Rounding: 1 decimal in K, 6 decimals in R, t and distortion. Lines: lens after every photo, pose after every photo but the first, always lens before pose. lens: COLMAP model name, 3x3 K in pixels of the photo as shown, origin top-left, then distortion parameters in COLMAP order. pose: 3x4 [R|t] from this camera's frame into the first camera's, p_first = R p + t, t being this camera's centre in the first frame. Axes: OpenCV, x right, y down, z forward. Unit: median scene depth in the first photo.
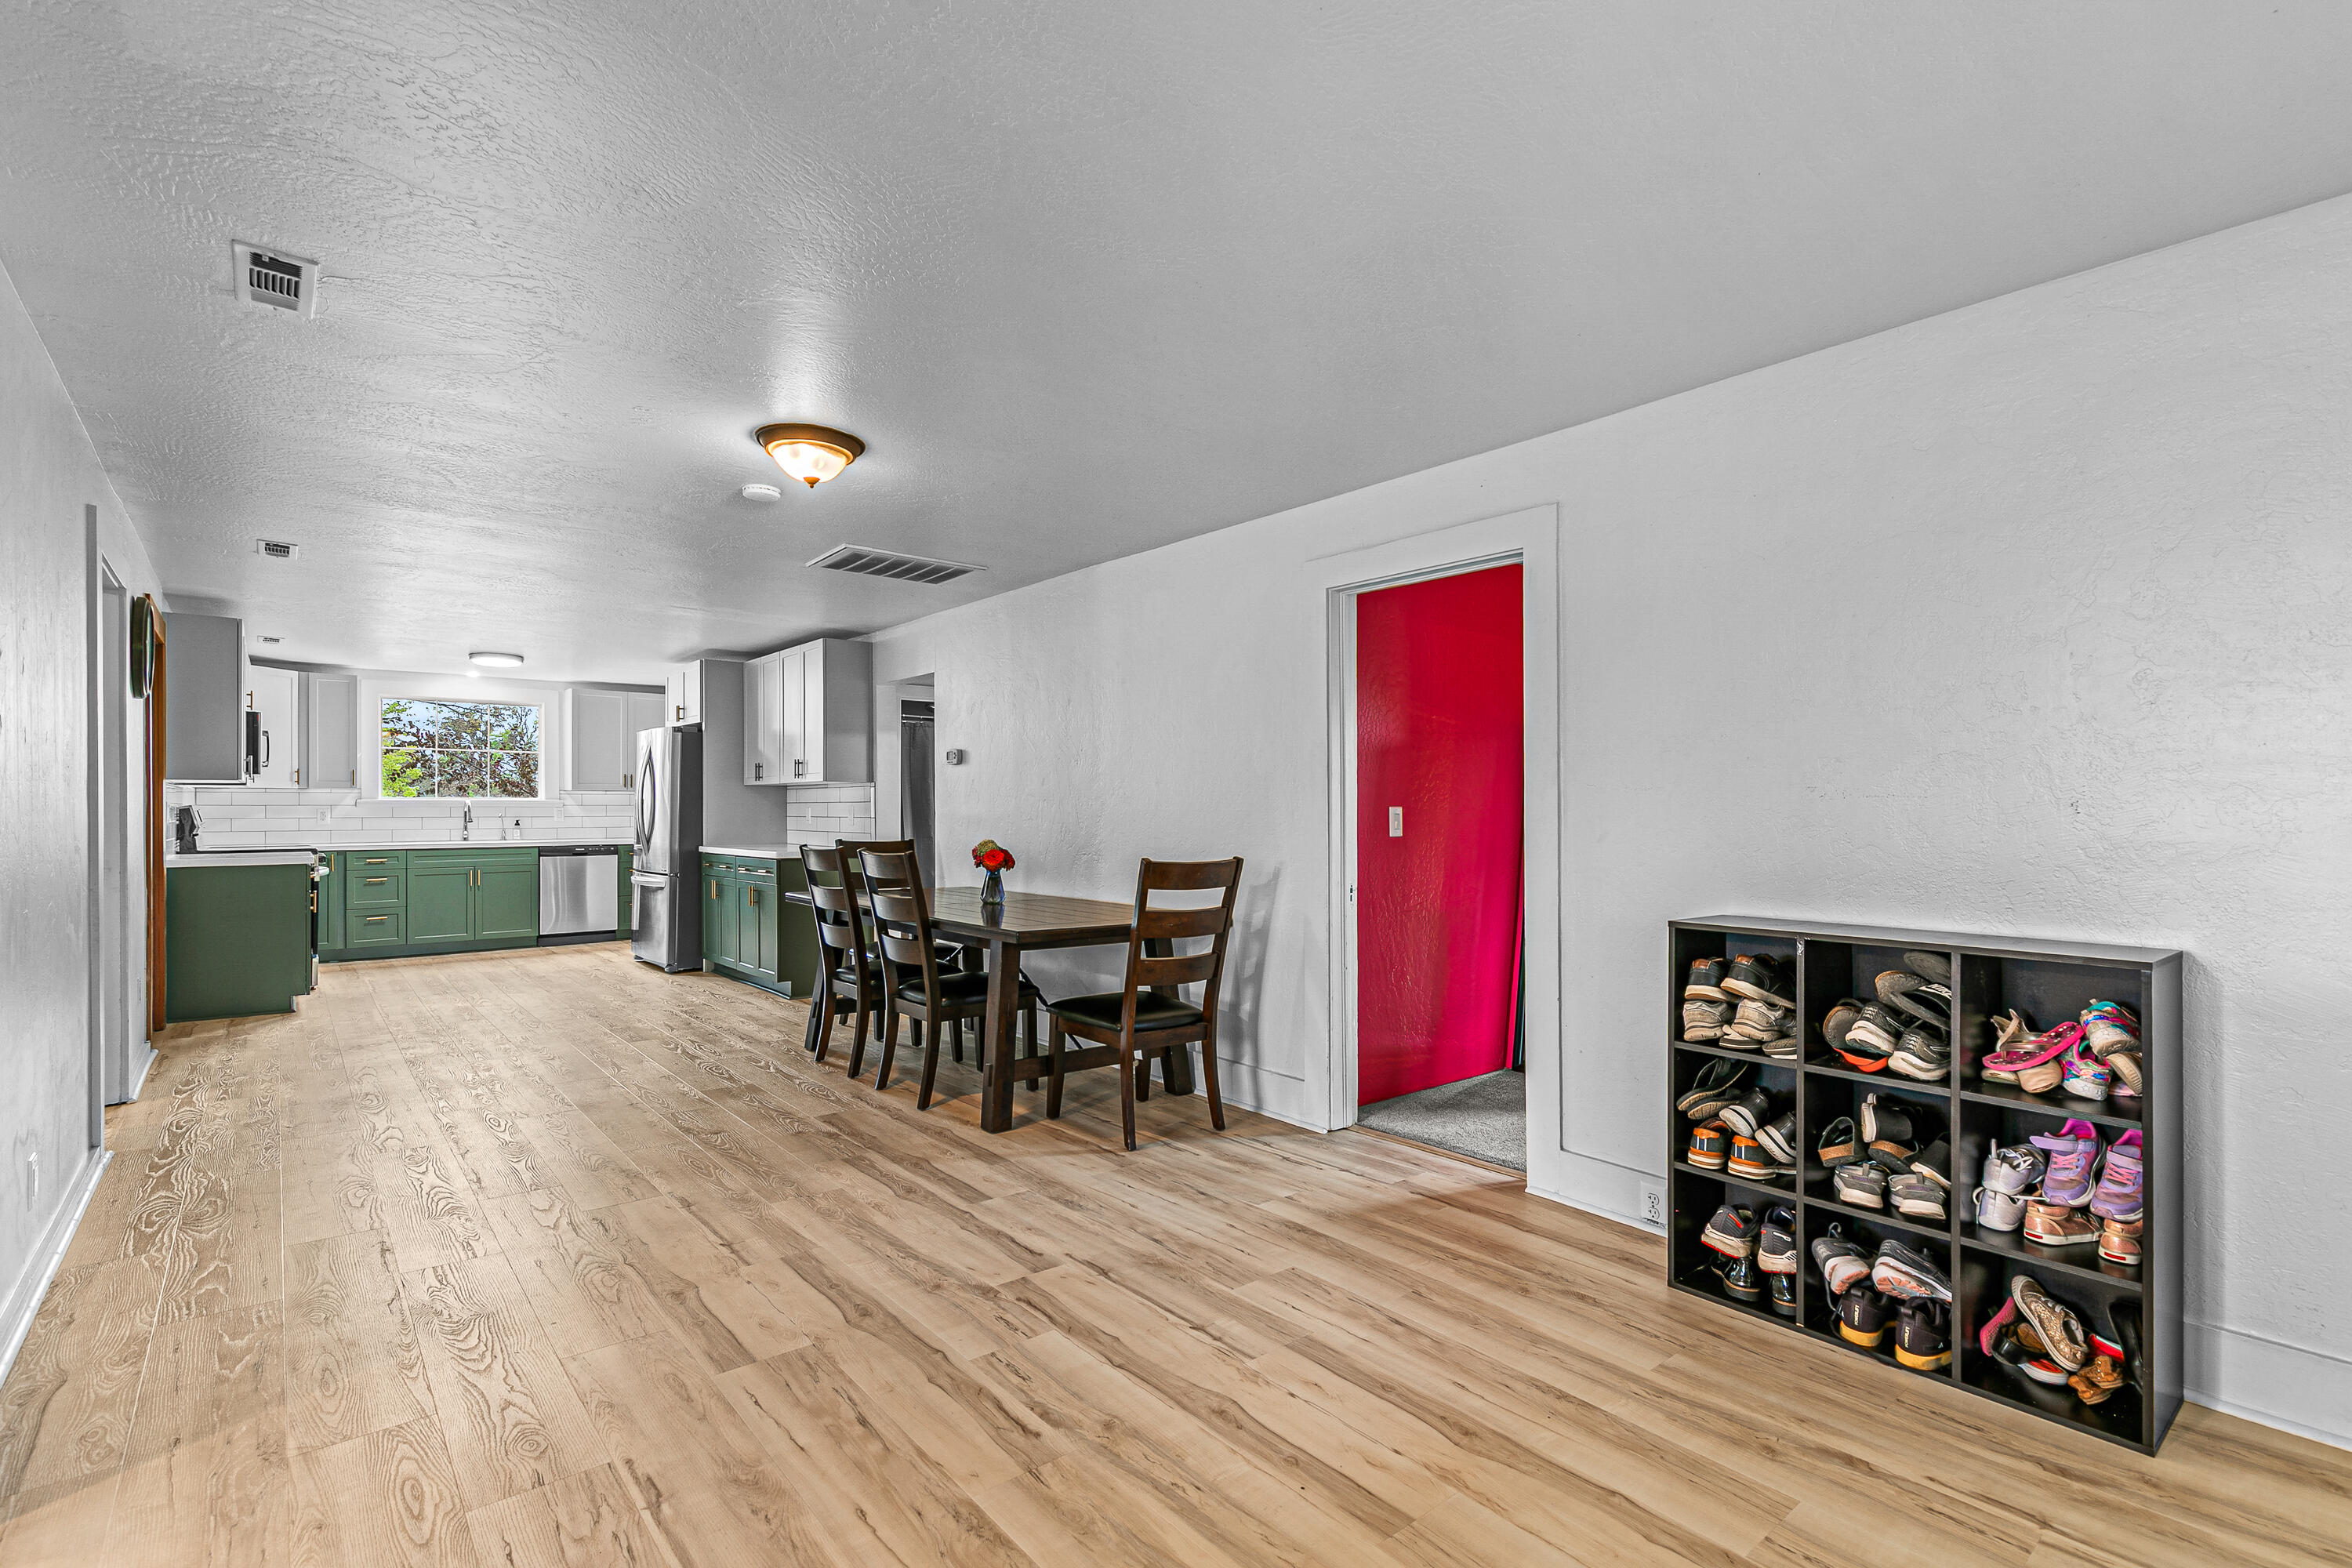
lens RADIAL K [[1092.2, 0, 1199.5], [0, 1092.2, 796.9], [0, 0, 1]] dist [0.015069, -0.000722]
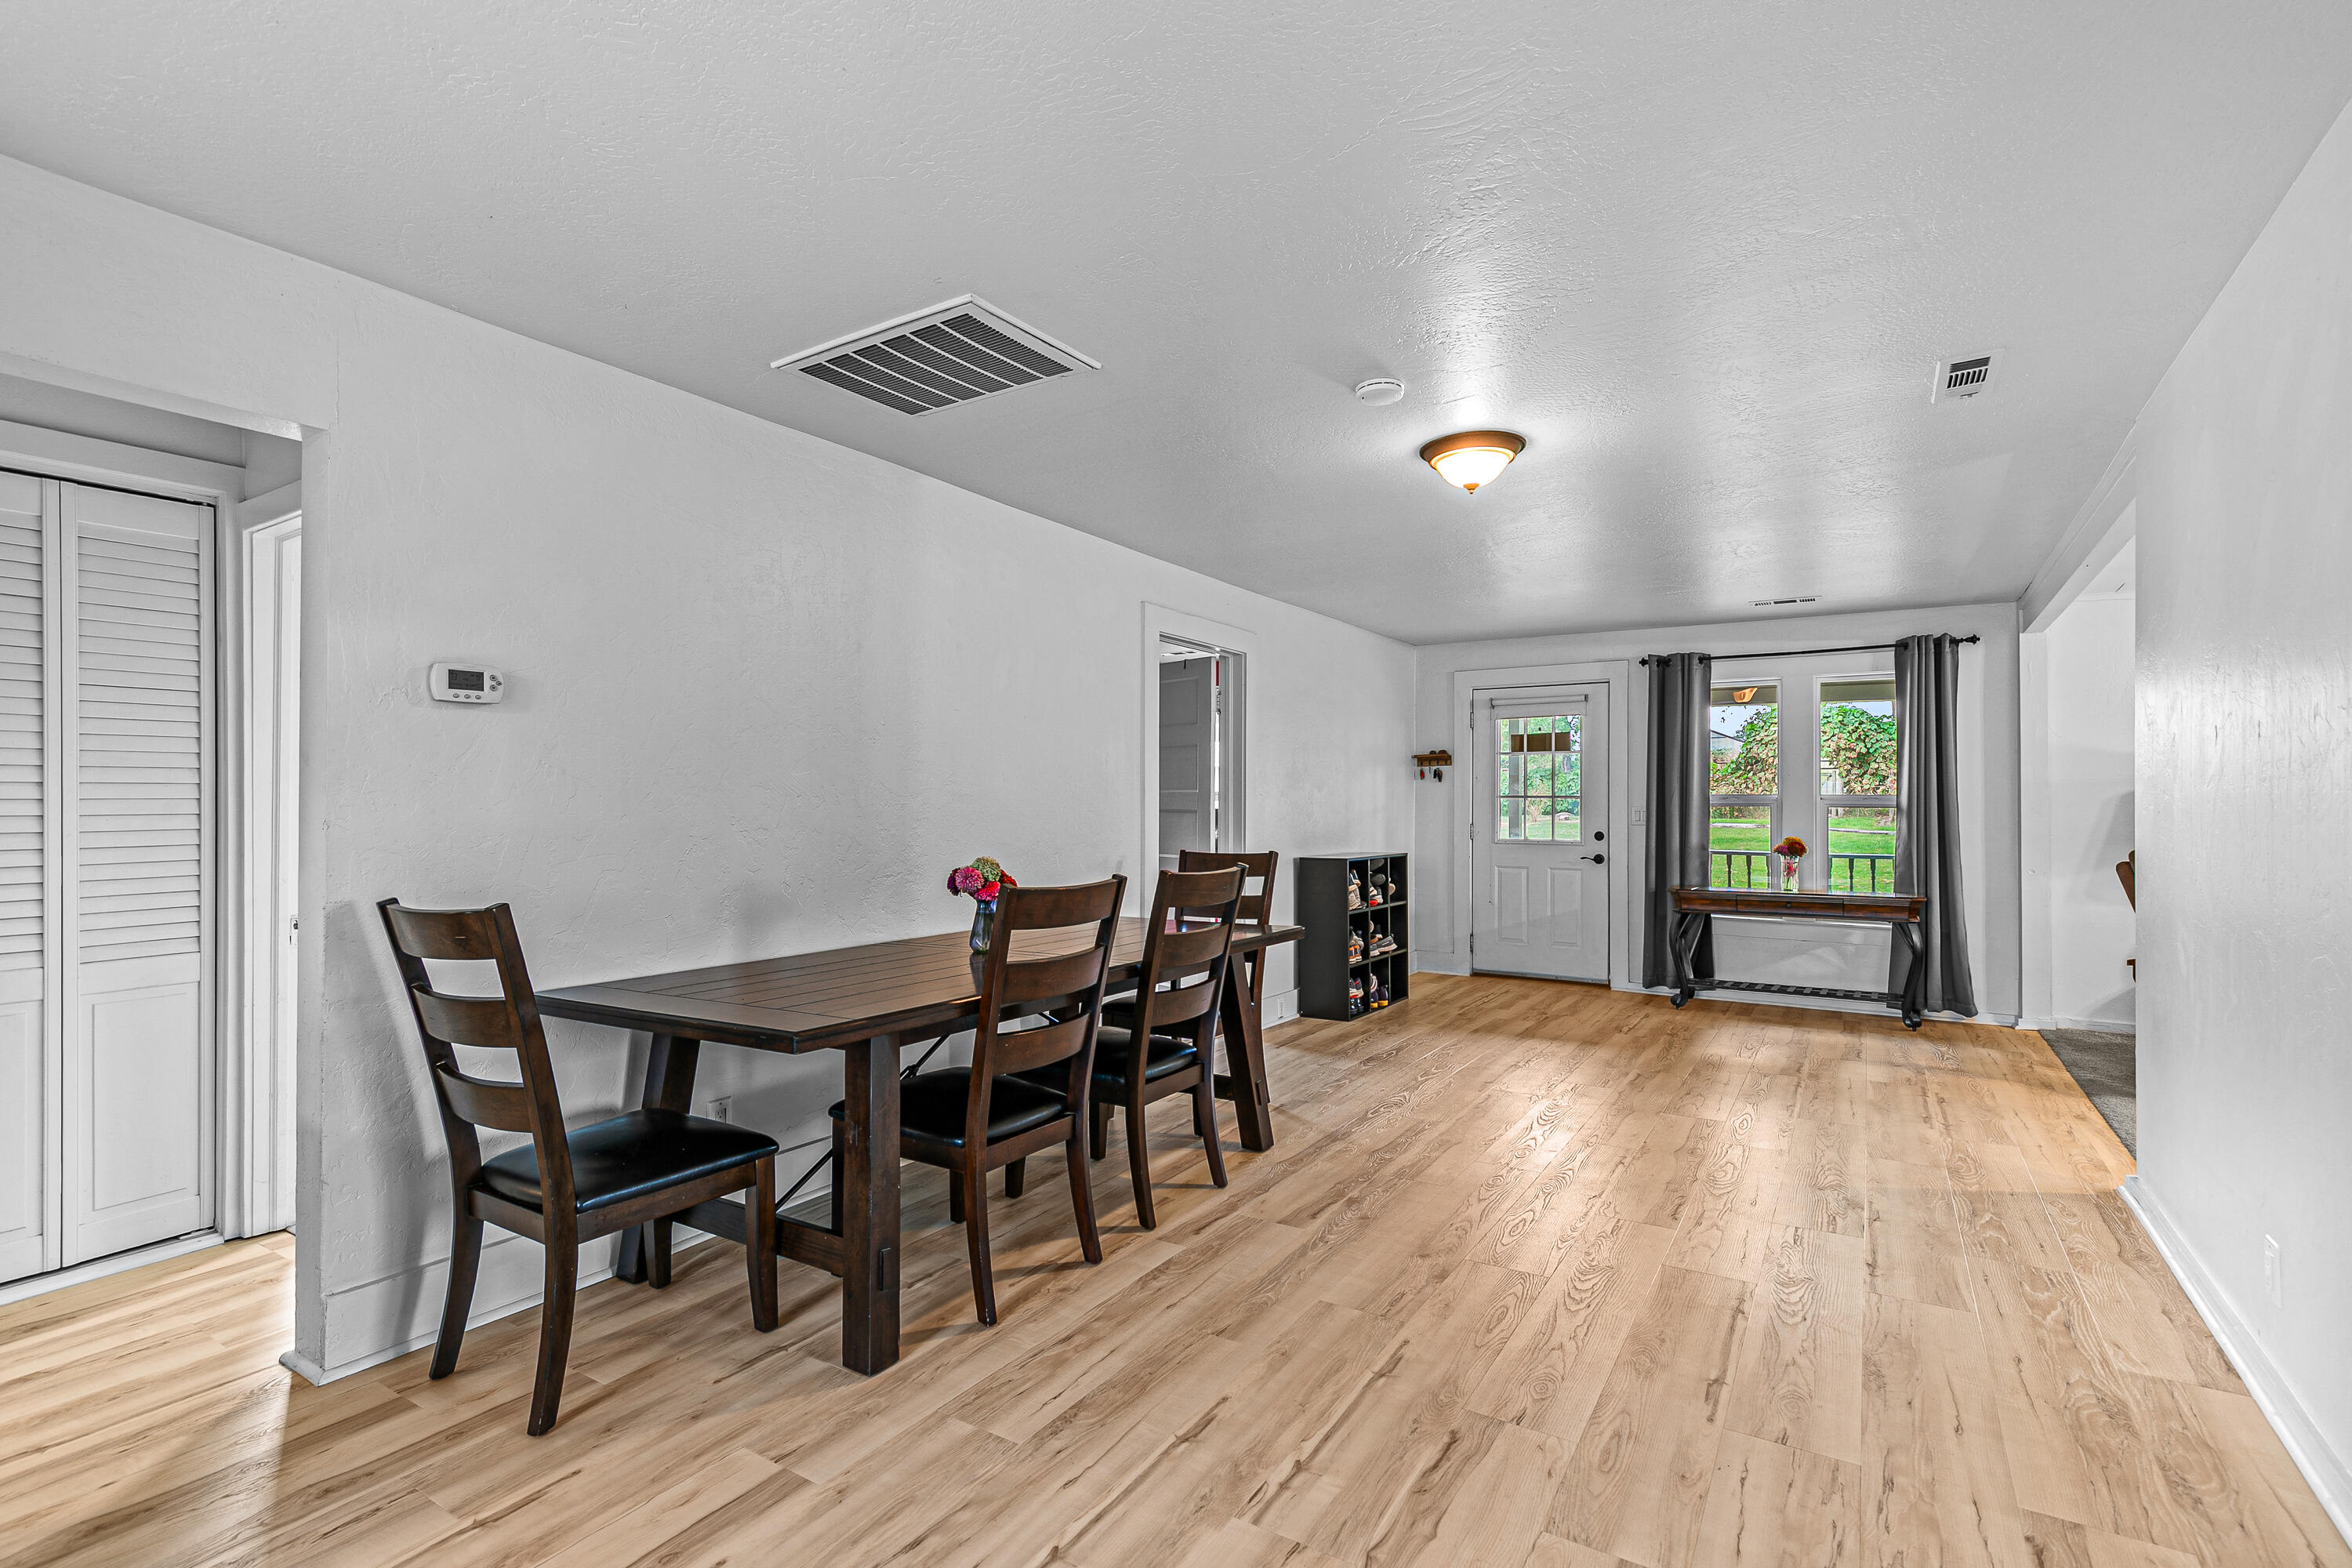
lens RADIAL K [[1065.3, 0, 1171.5], [0, 1065.3, 780.9], [0, 0, 1]] dist [0.001789, 0.000095]
pose [[-0.284692, 0.019153, 0.958428, -0.885068], [-0.012641, 0.999638, -0.023731, 0.007836], [-0.958536, -0.018872, -0.284347, 1.123085]]
